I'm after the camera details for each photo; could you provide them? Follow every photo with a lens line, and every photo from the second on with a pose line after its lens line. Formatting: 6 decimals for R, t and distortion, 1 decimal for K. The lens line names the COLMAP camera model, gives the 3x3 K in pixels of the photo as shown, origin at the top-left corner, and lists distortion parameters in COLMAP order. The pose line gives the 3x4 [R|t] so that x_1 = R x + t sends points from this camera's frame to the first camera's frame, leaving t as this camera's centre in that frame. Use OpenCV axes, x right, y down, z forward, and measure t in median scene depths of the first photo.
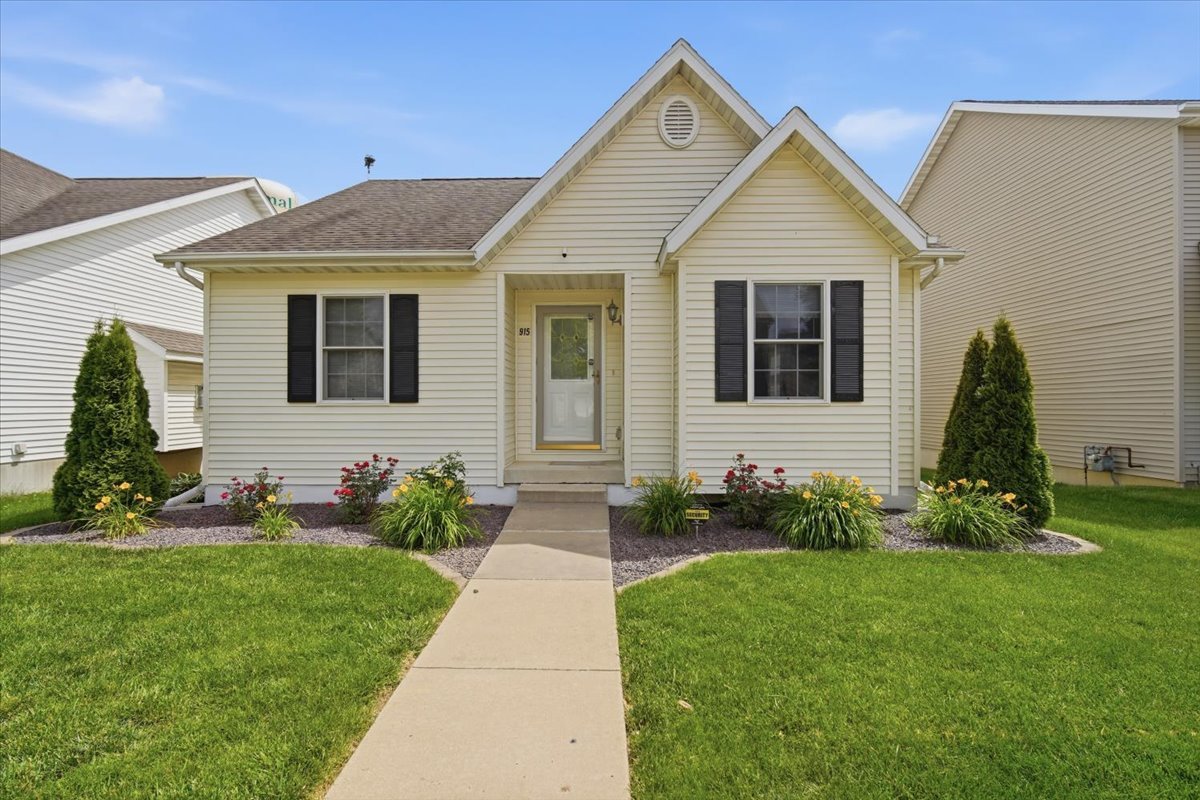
lens RADIAL K [[523.5, 0, 598.3], [0, 523.5, 404.0], [0, 0, 1]] dist [-0.001725, 0.001352]
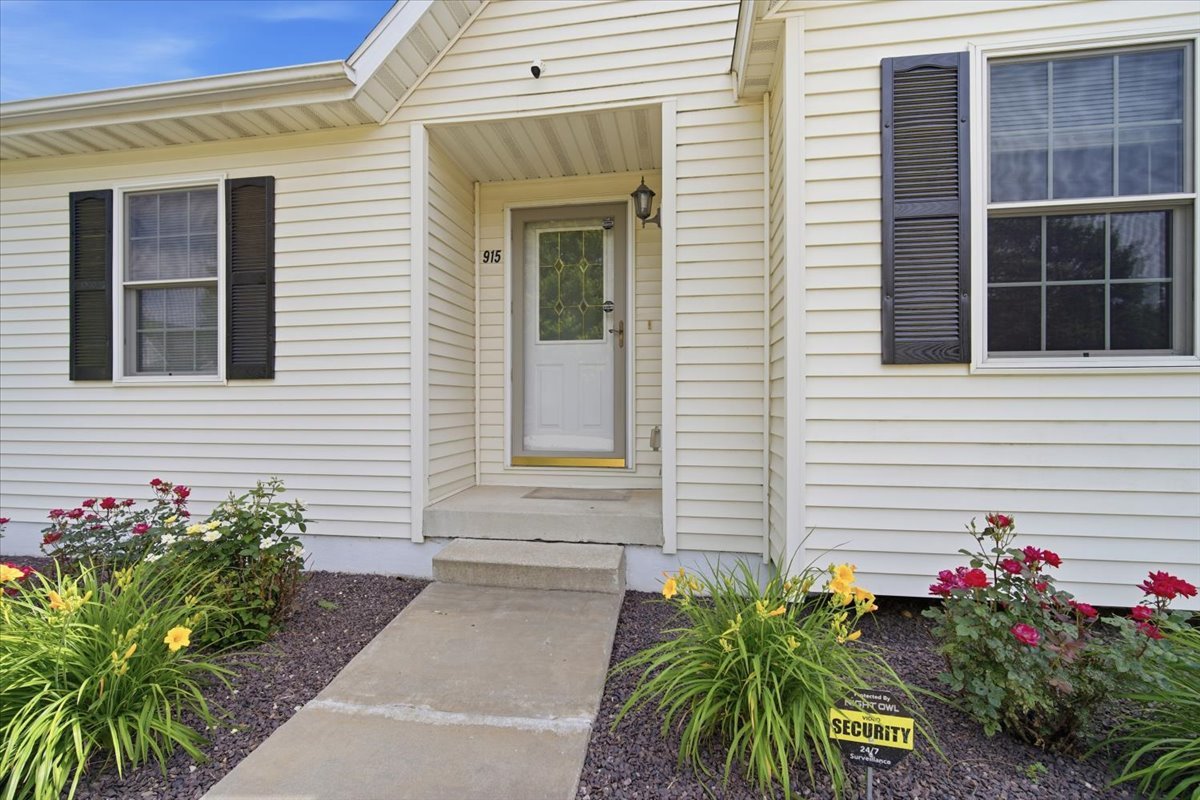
lens RADIAL K [[523.5, 0, 597.5], [0, 523.5, 401.7], [0, 0, 1]] dist [-0.001725, 0.001352]
pose [[0.989517, -0.001485, -0.144406, 0.060277], [0.001697, 0.999998, 0.001342, 0.020142], [0.144404, -0.001573, 0.989518, 0.517663]]
